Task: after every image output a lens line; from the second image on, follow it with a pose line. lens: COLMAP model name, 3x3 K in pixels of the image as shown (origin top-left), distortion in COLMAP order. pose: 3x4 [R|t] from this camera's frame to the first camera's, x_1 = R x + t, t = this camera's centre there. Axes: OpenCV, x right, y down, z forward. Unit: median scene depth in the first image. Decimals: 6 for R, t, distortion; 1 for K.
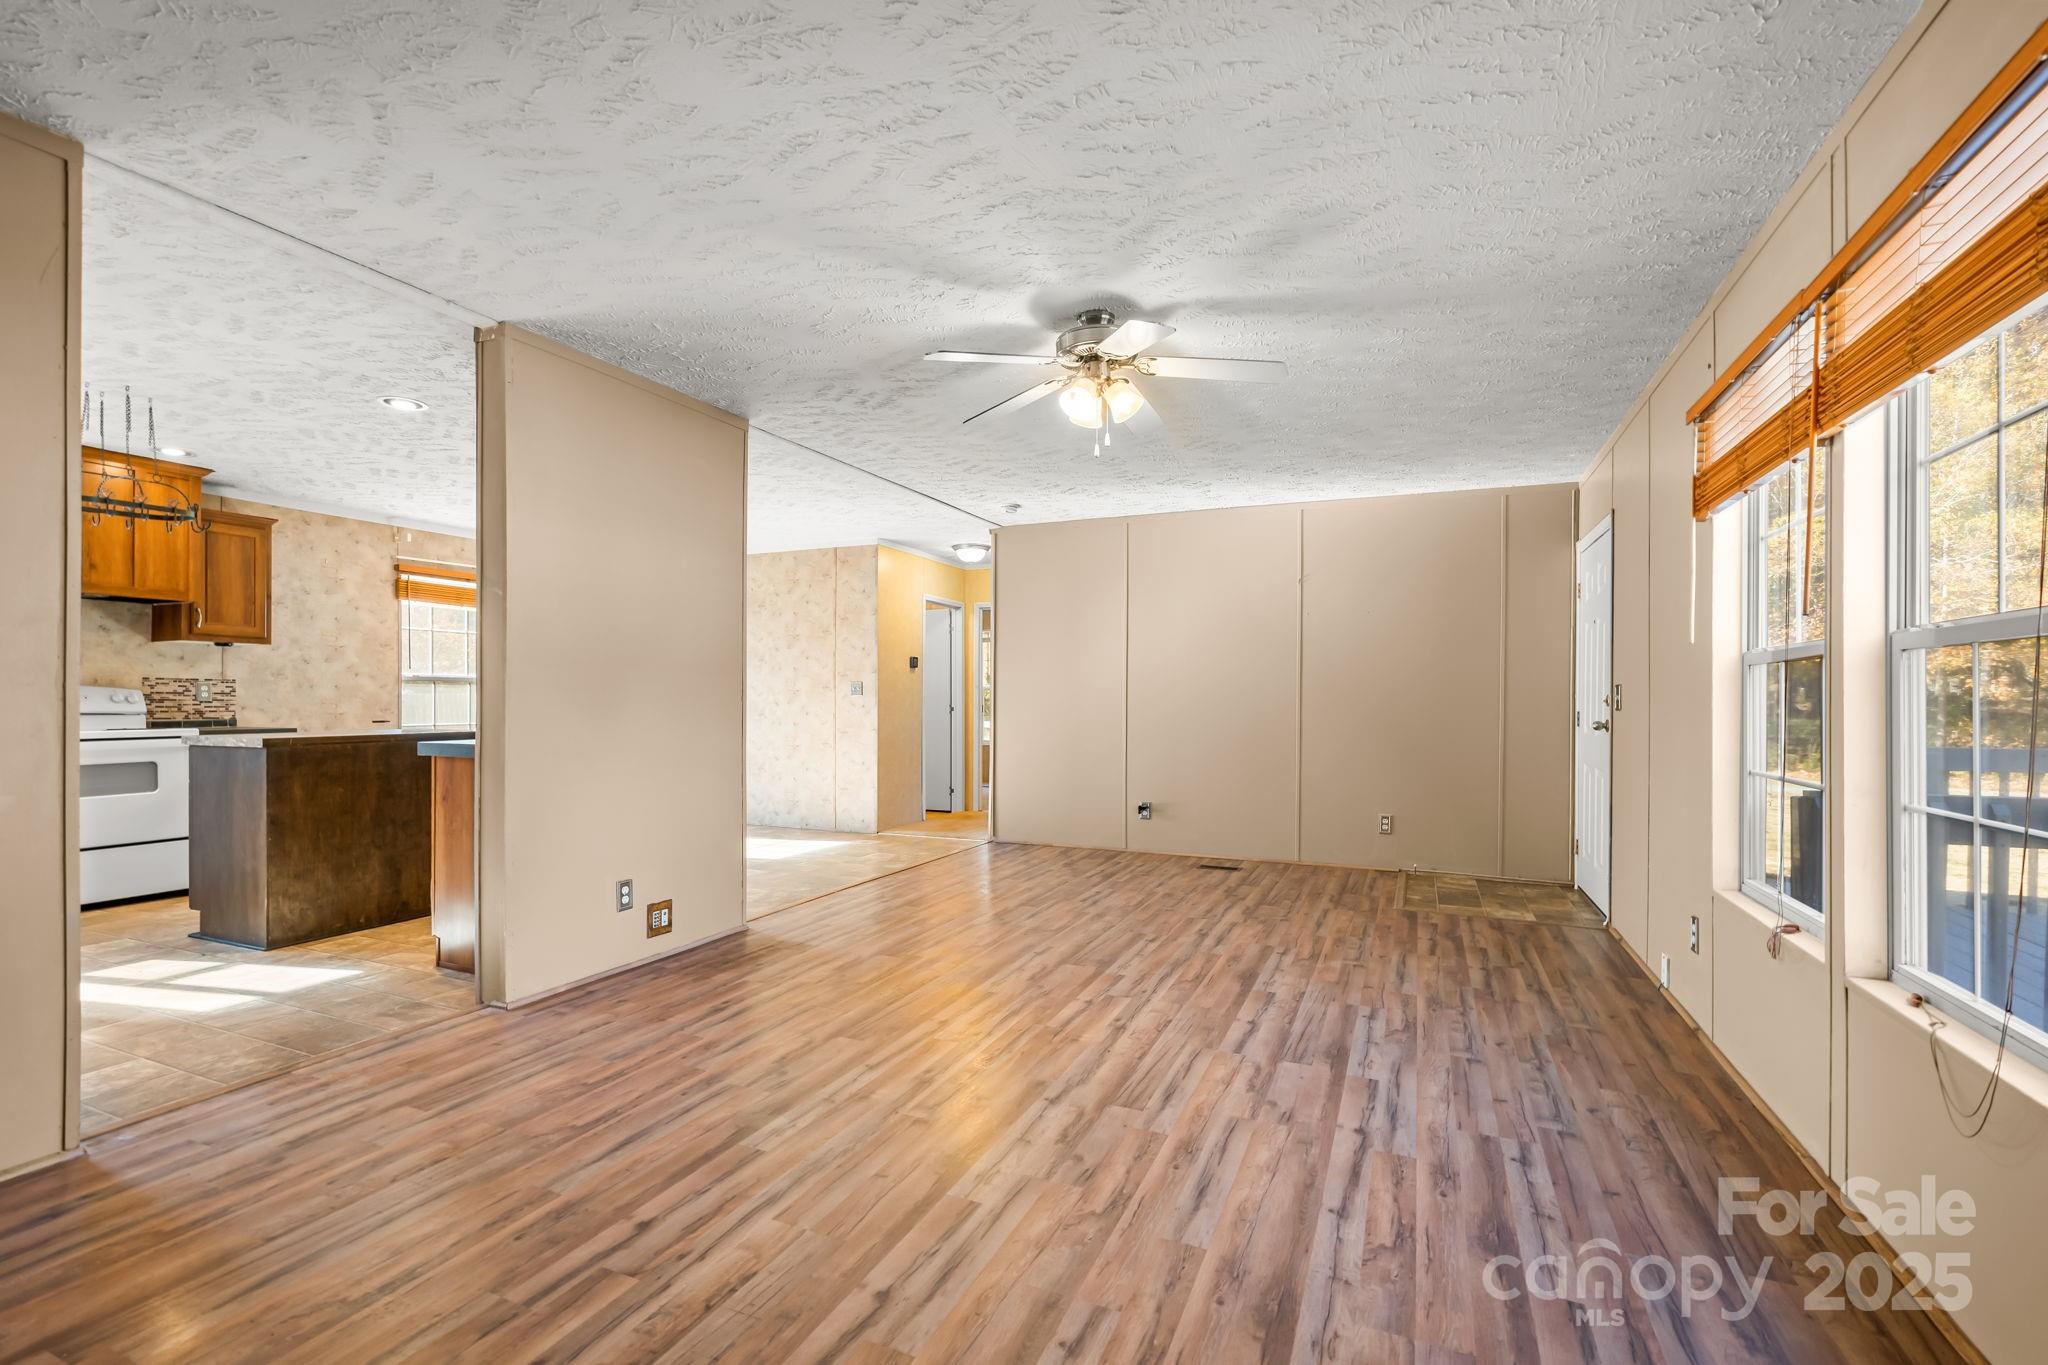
lens RADIAL K [[905.3, 0, 1030.2], [0, 905.3, 700.4], [0, 0, 1]] dist [-0.005478, 0.000141]
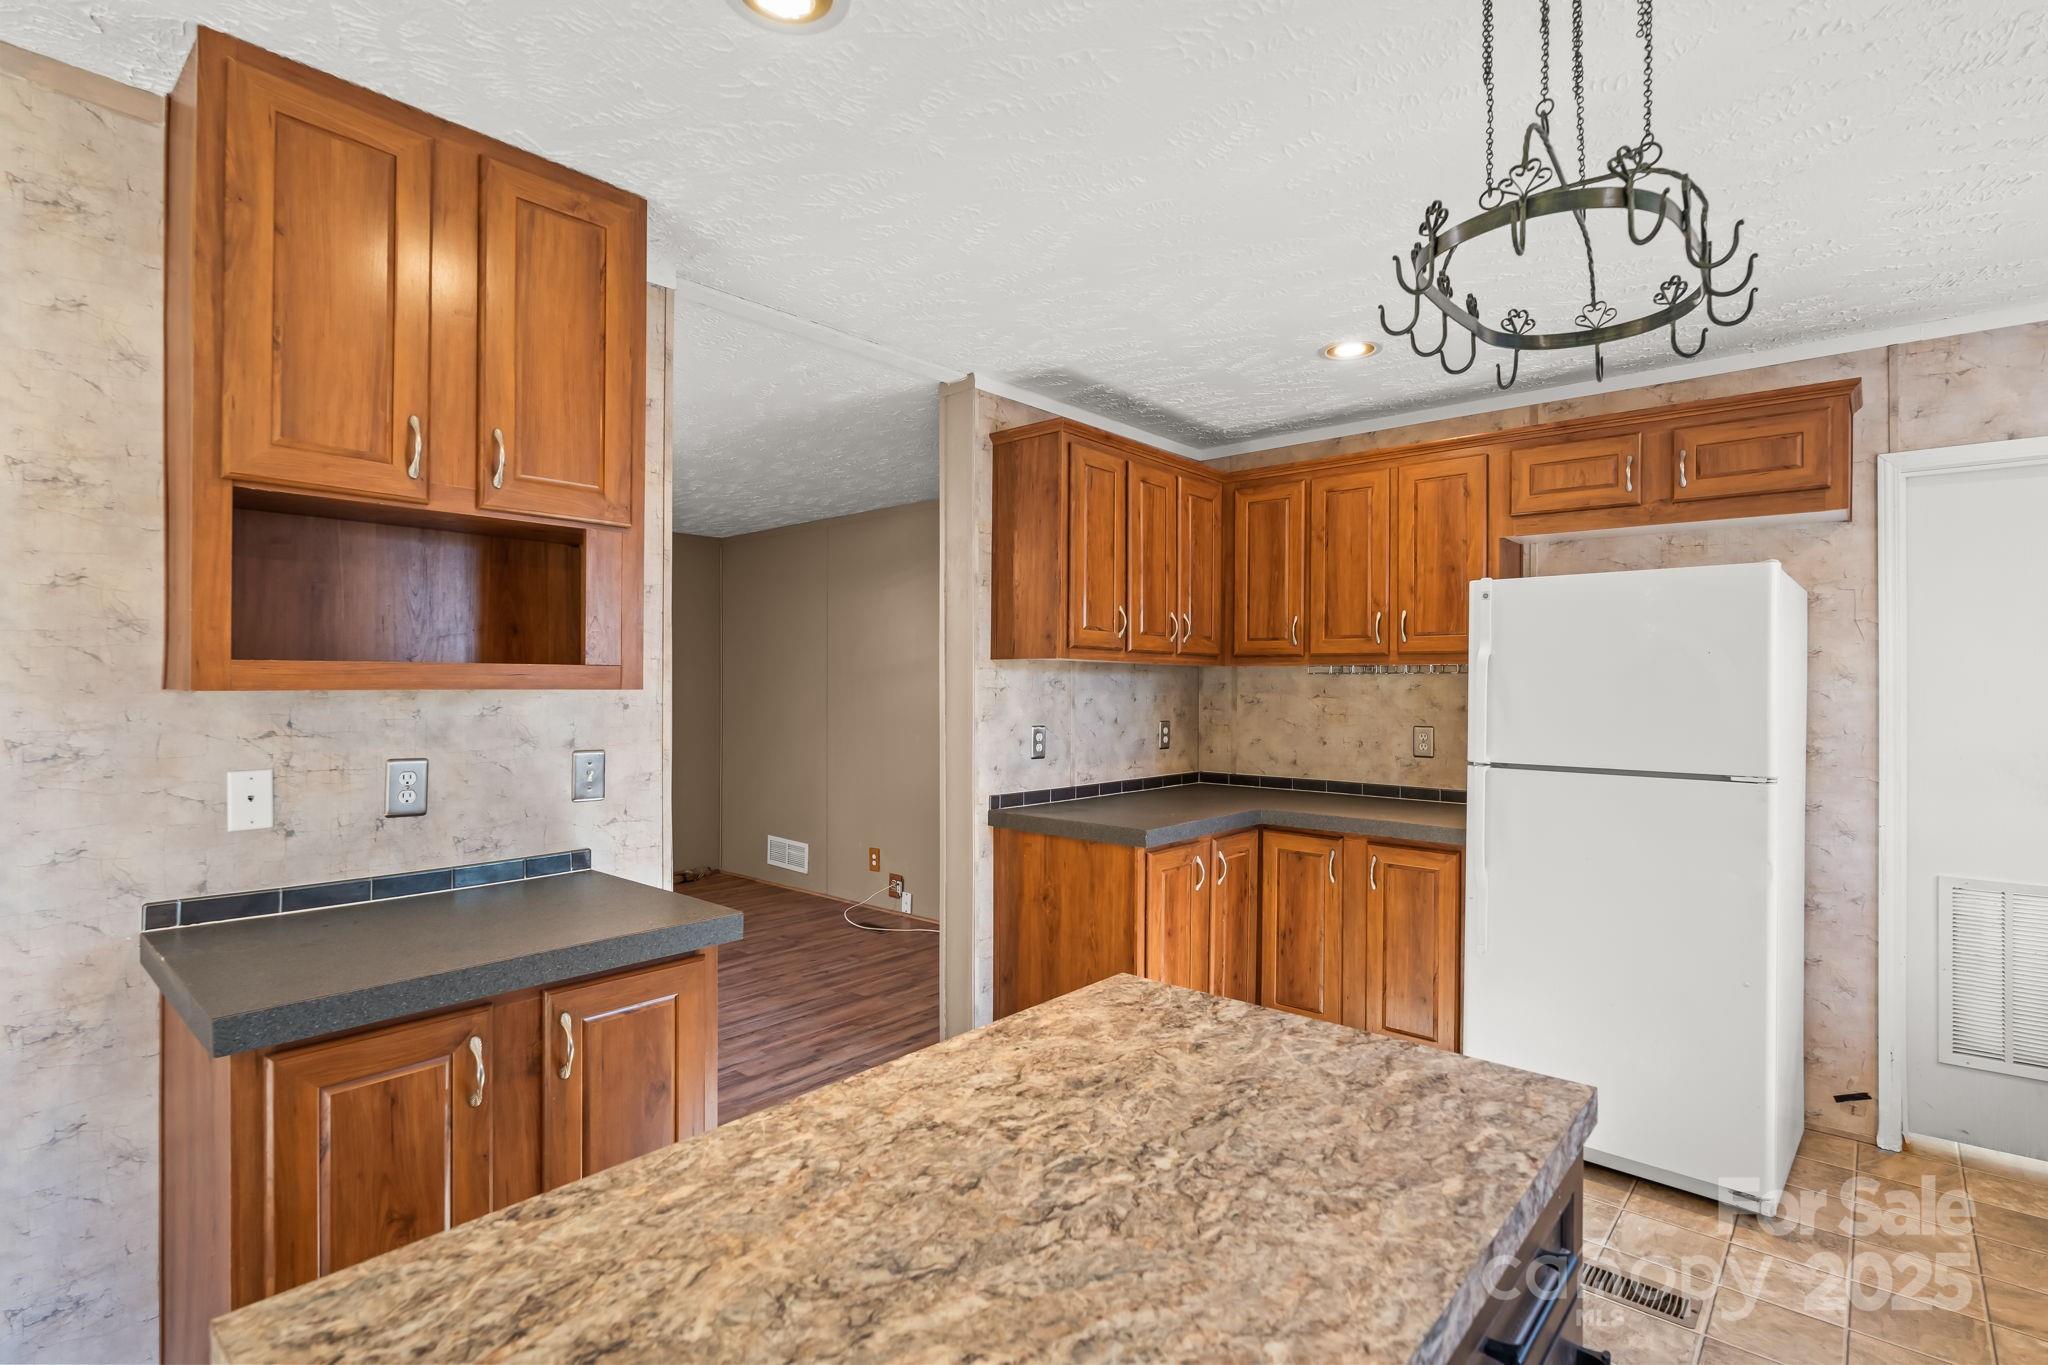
lens RADIAL K [[983.4, 0, 1015.9], [0, 983.4, 679.3], [0, 0, 1]] dist [-0.000730, -0.000909]
pose [[-0.948913, 0.000709, 0.315537, -0.566759], [0.000398, 0.999999, -0.001049, -0.046082], [-0.315537, -0.000870, -0.948913, 0.838391]]
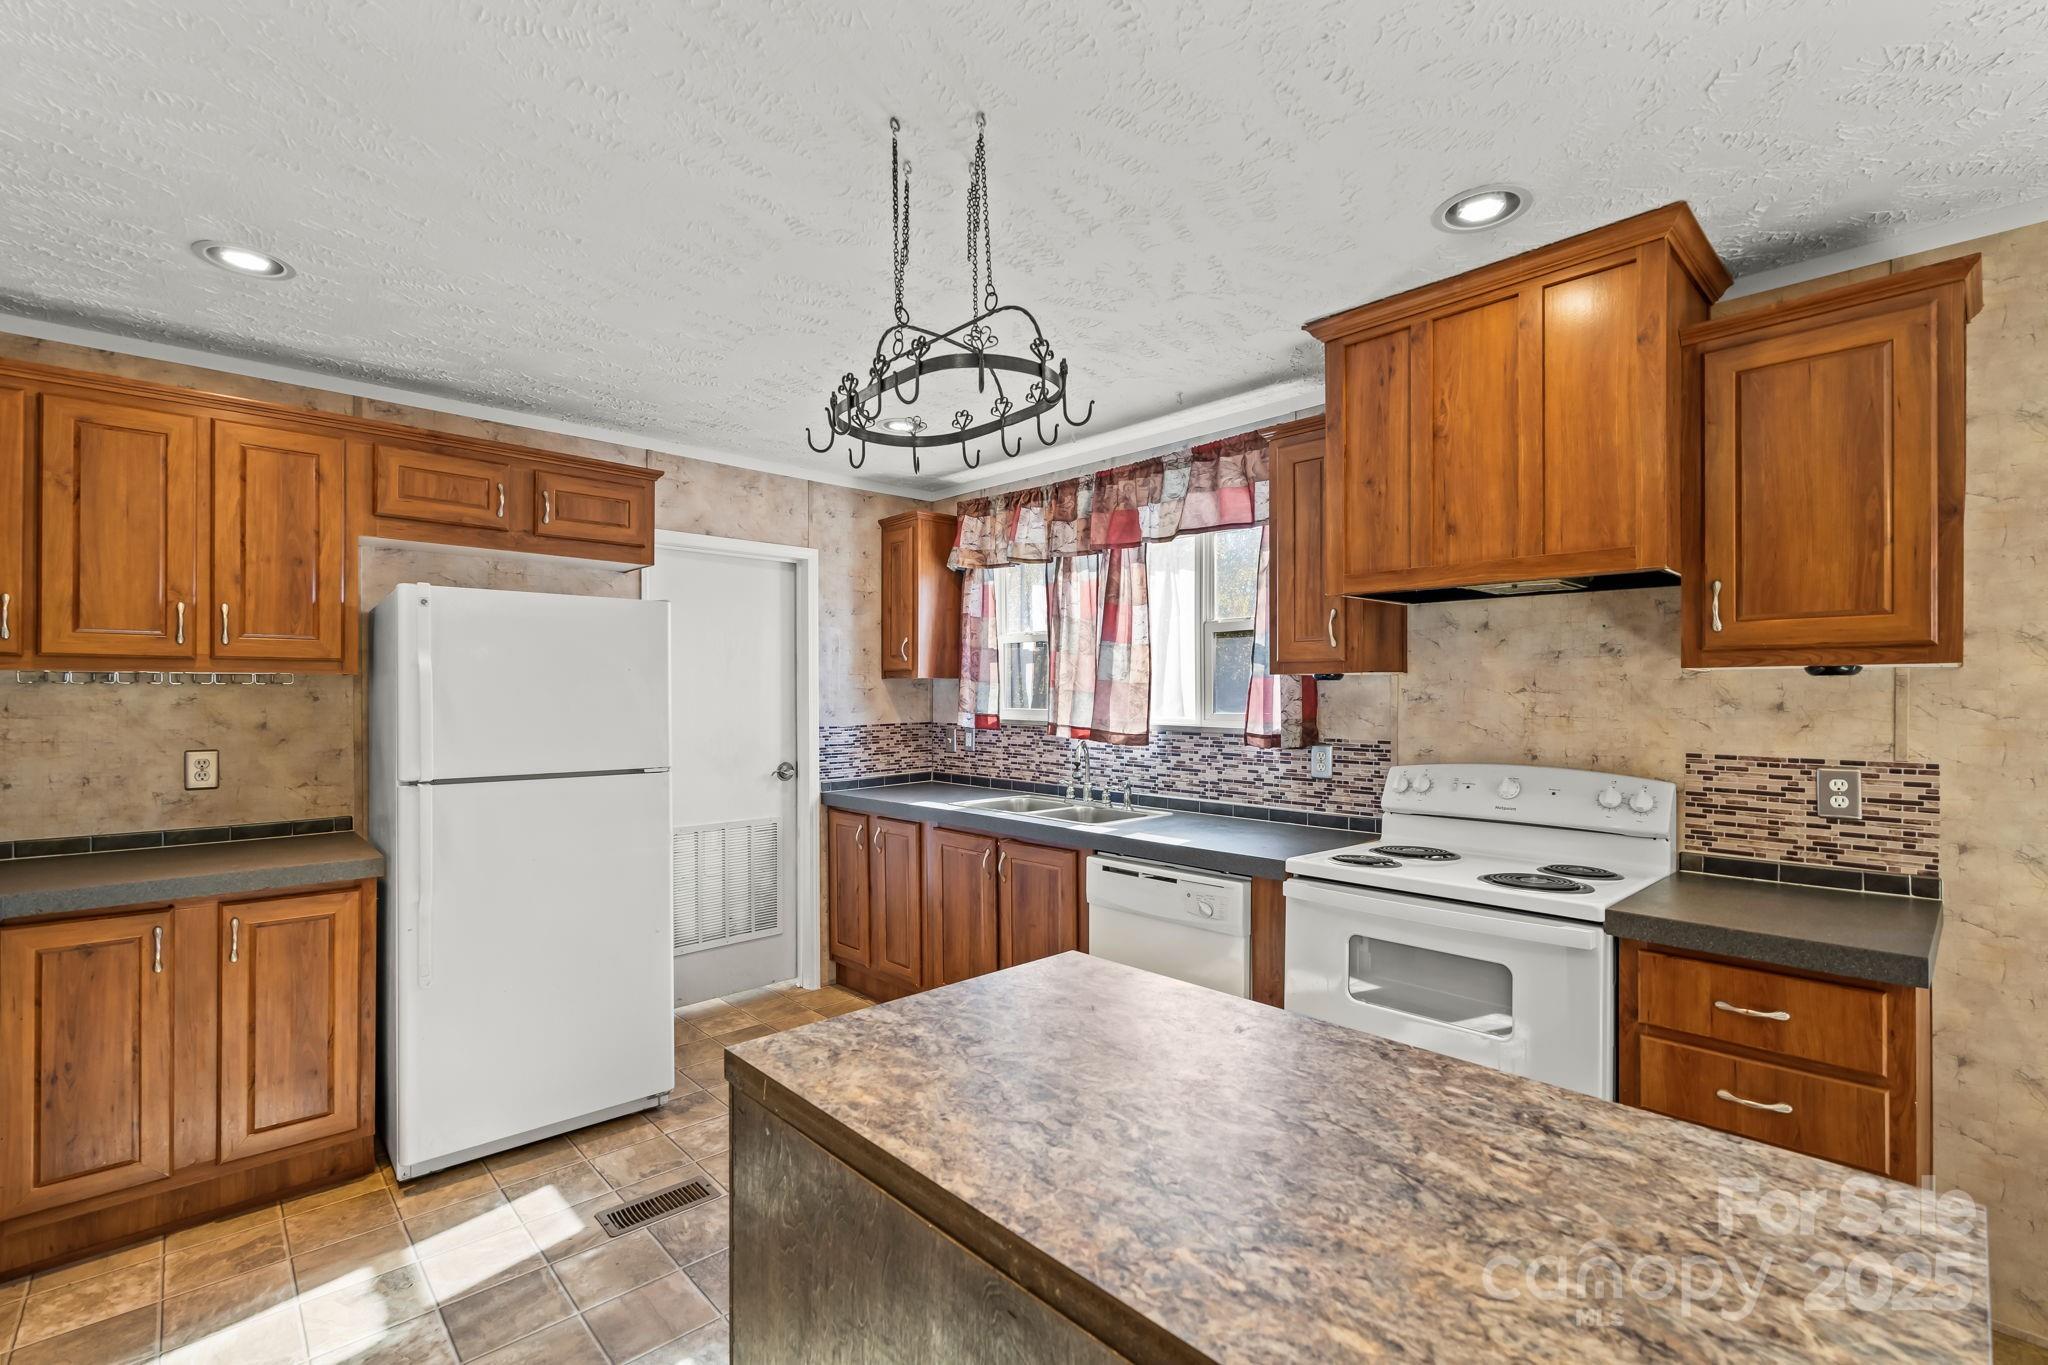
lens RADIAL K [[905.3, 0, 1021.7], [0, 905.3, 694.8], [0, 0, 1]] dist [-0.005478, 0.000141]
pose [[-0.400560, 0.003061, -0.916266, -0.376880], [-0.000110, 0.999994, 0.003389, -0.046265], [0.916271, 0.001458, -0.400557, 0.731734]]
